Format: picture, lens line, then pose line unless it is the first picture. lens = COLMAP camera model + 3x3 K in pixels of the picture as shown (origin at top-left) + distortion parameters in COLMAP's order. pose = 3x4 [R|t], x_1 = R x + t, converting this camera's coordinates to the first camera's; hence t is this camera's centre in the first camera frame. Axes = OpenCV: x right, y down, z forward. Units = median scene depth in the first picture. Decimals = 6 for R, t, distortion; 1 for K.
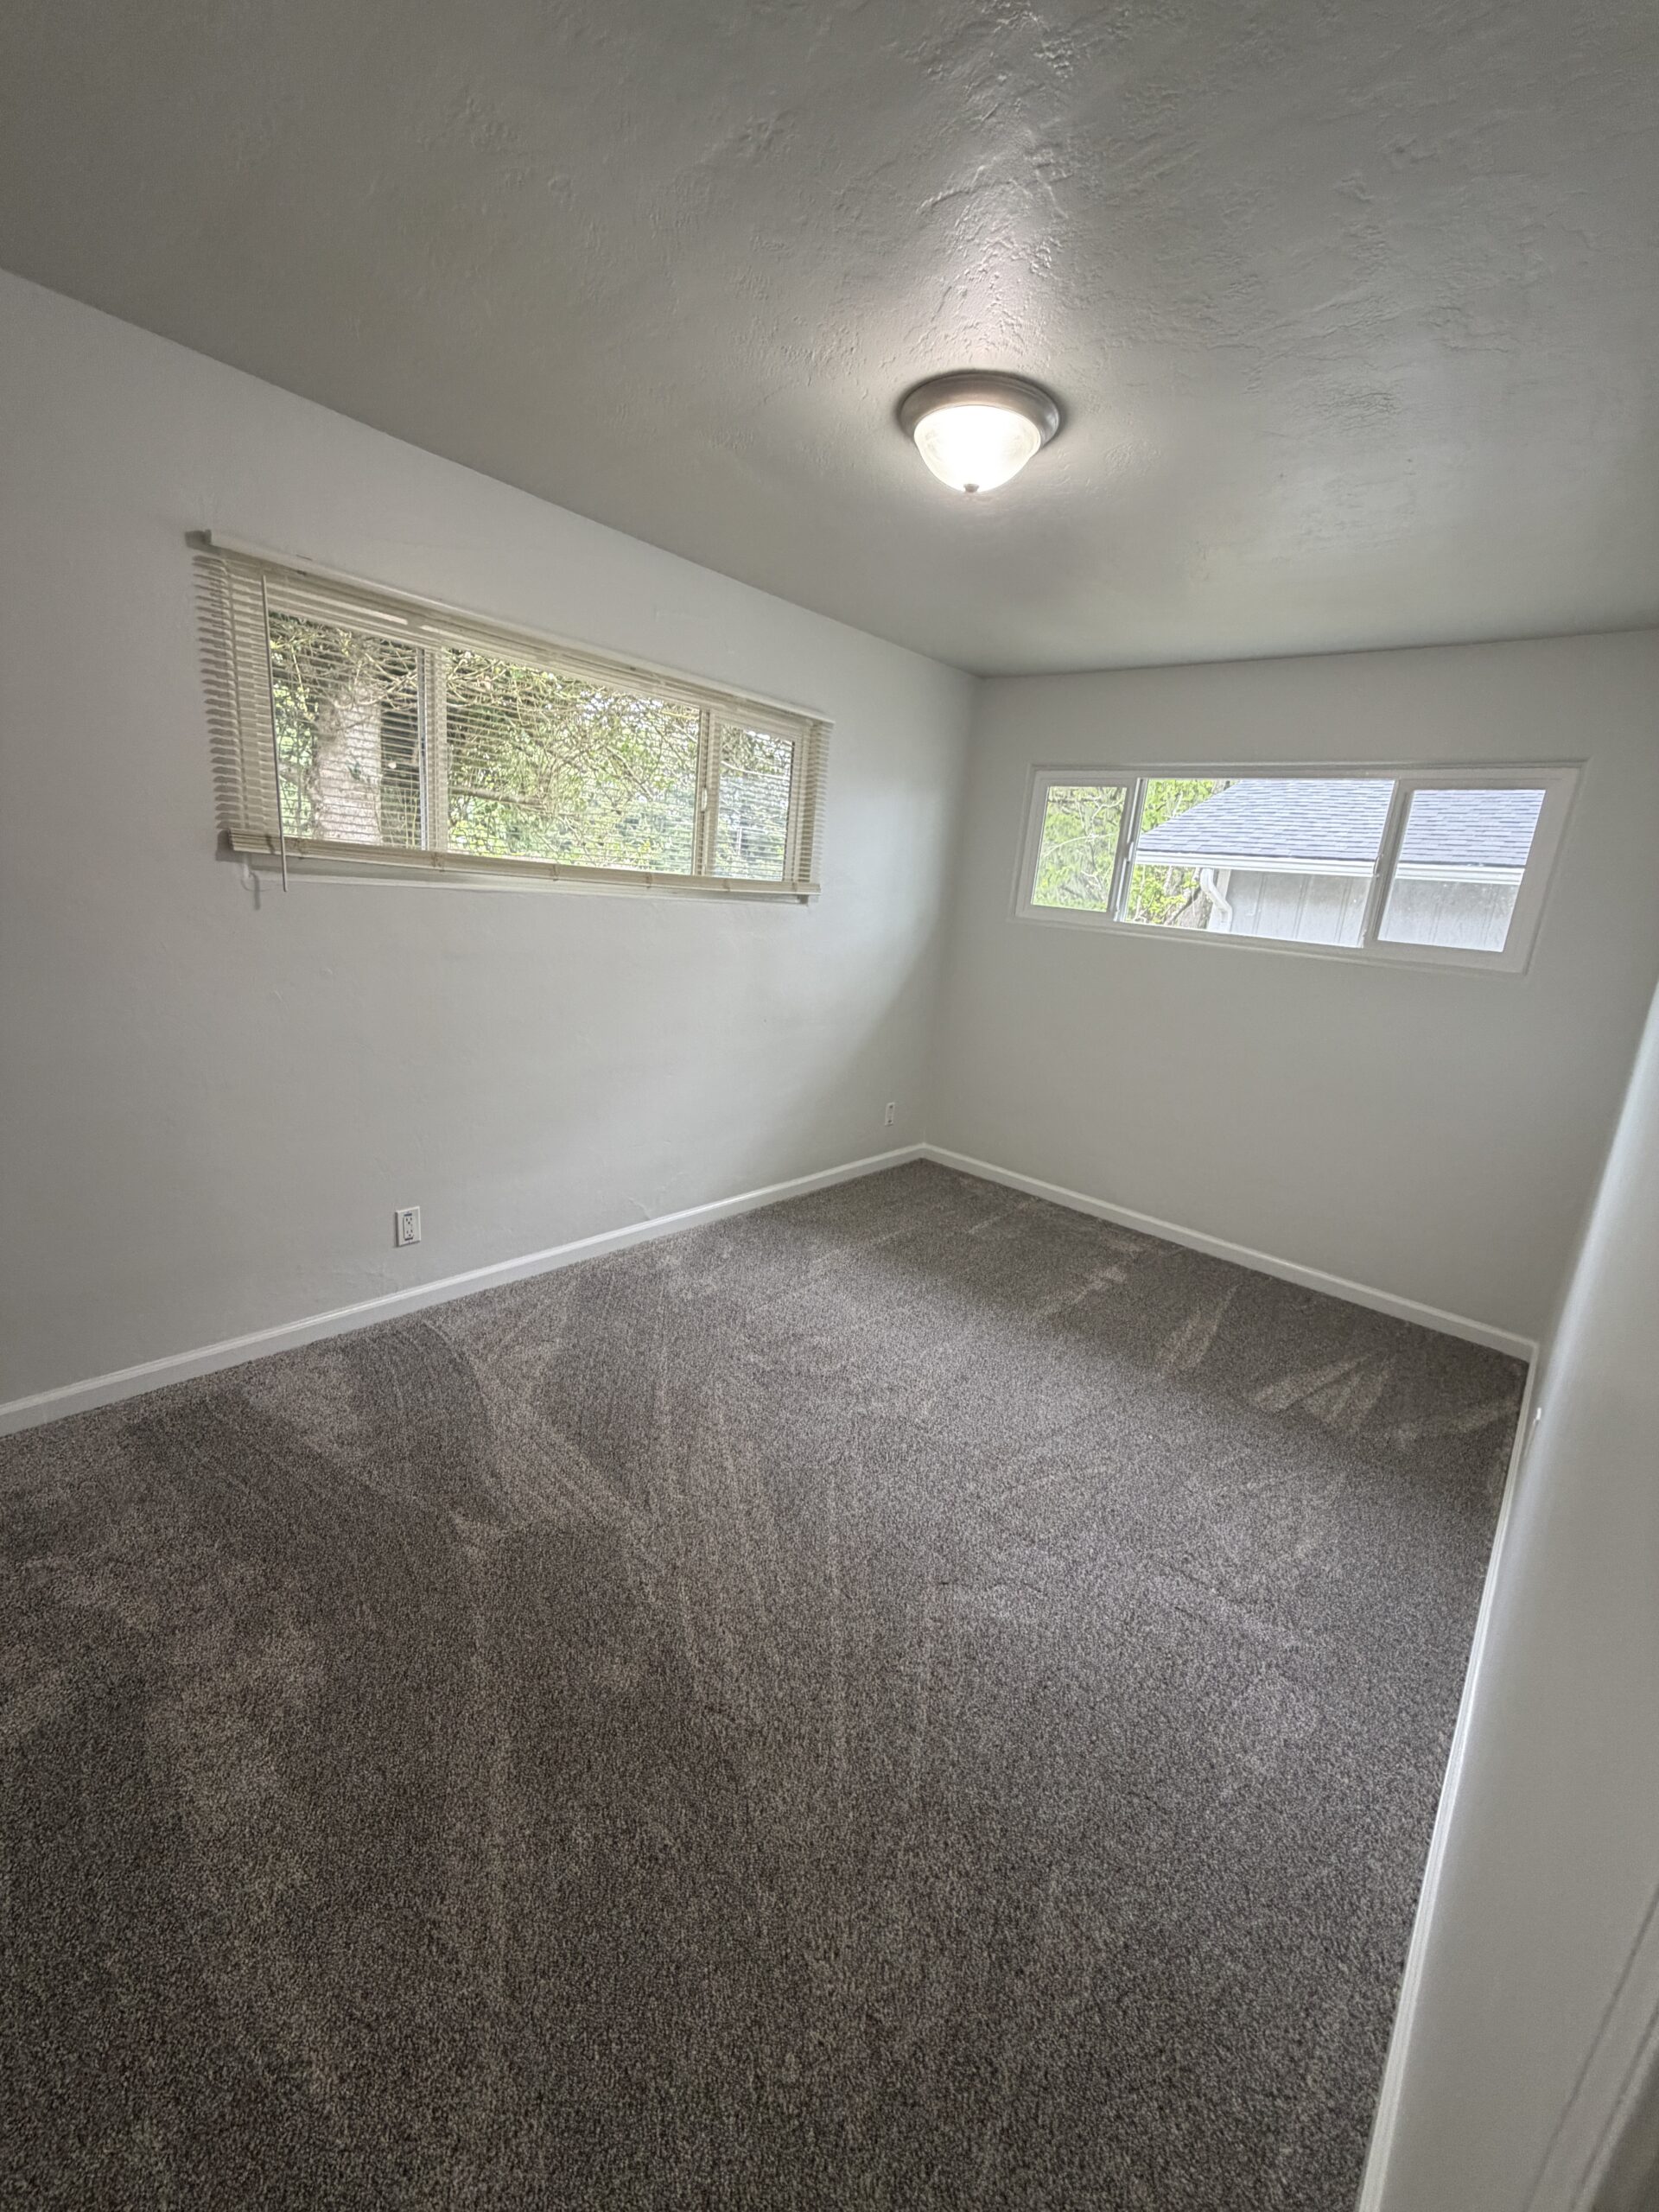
lens RADIAL K [[883.0, 0, 826.5], [0, 883.0, 1097.3], [0, 0, 1]] dist [-0.000308, -0.000250]
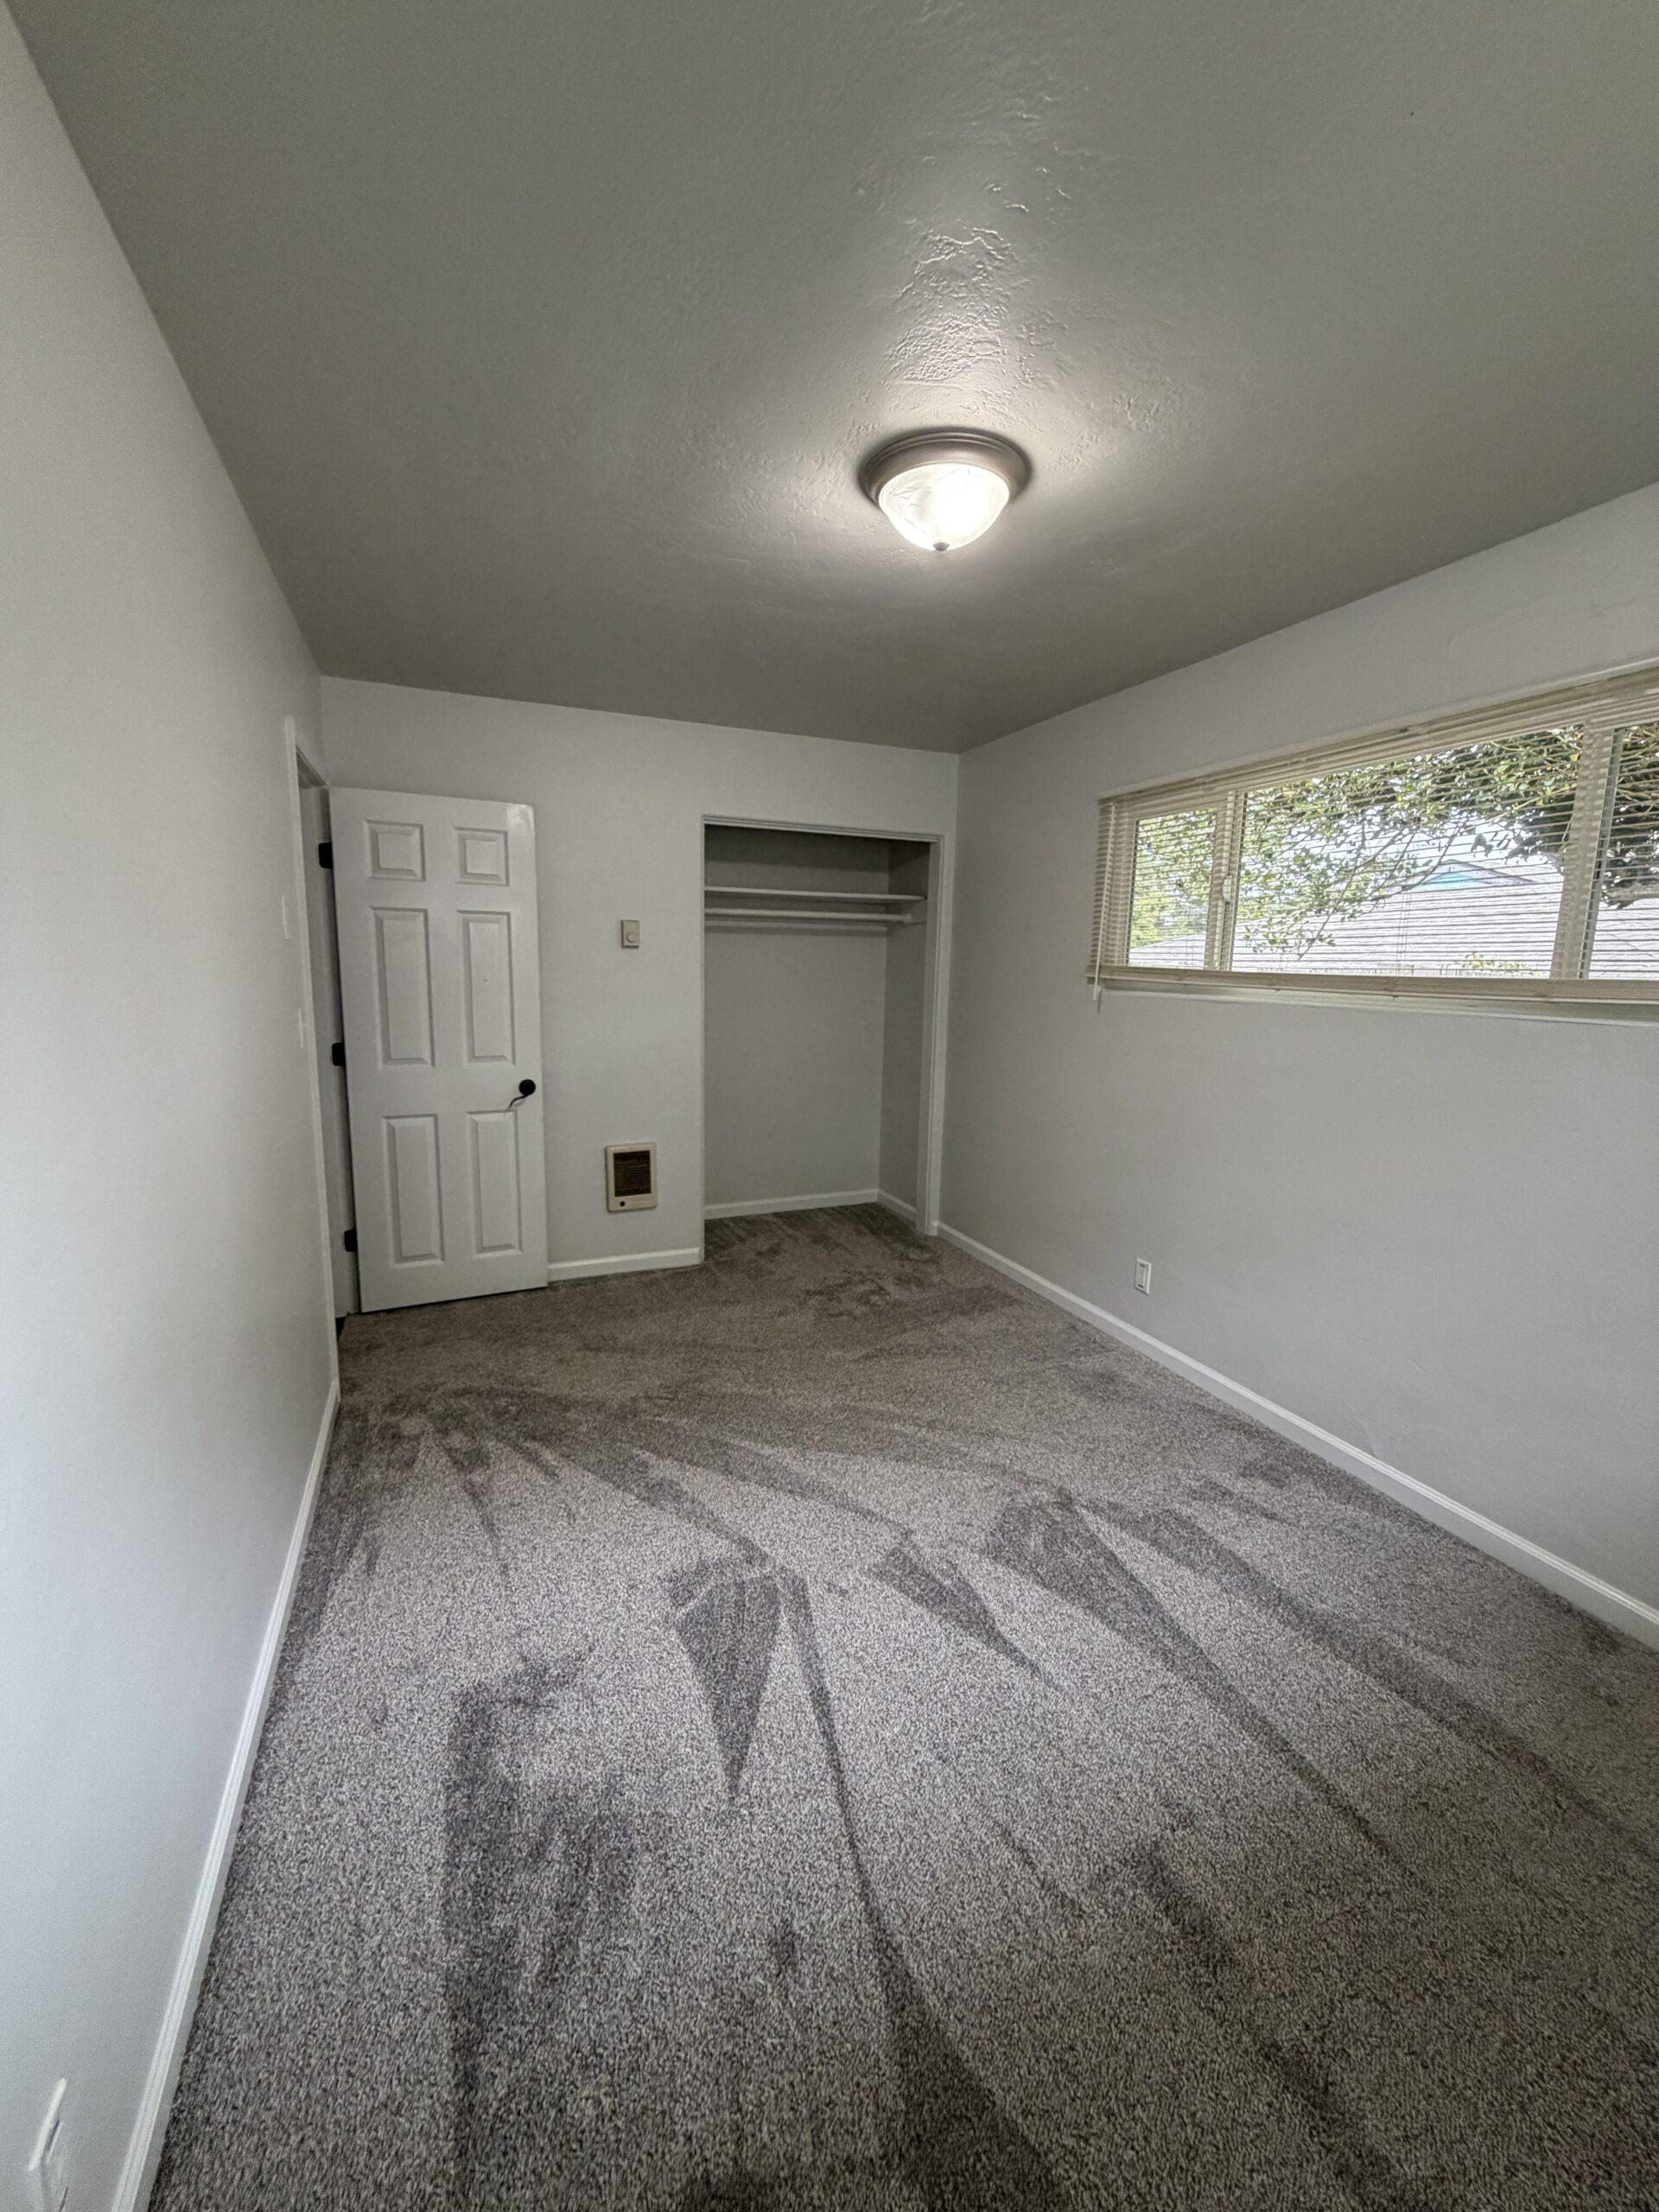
lens RADIAL K [[883.0, 0, 826.5], [0, 883.0, 1097.3], [0, 0, 1]] dist [-0.000308, -0.000250]
pose [[-0.419294, 0.042469, -0.906857, 0.551983], [-0.277133, 0.945238, 0.172401, -0.120516], [0.864517, 0.323606, -0.384563, 0.708629]]
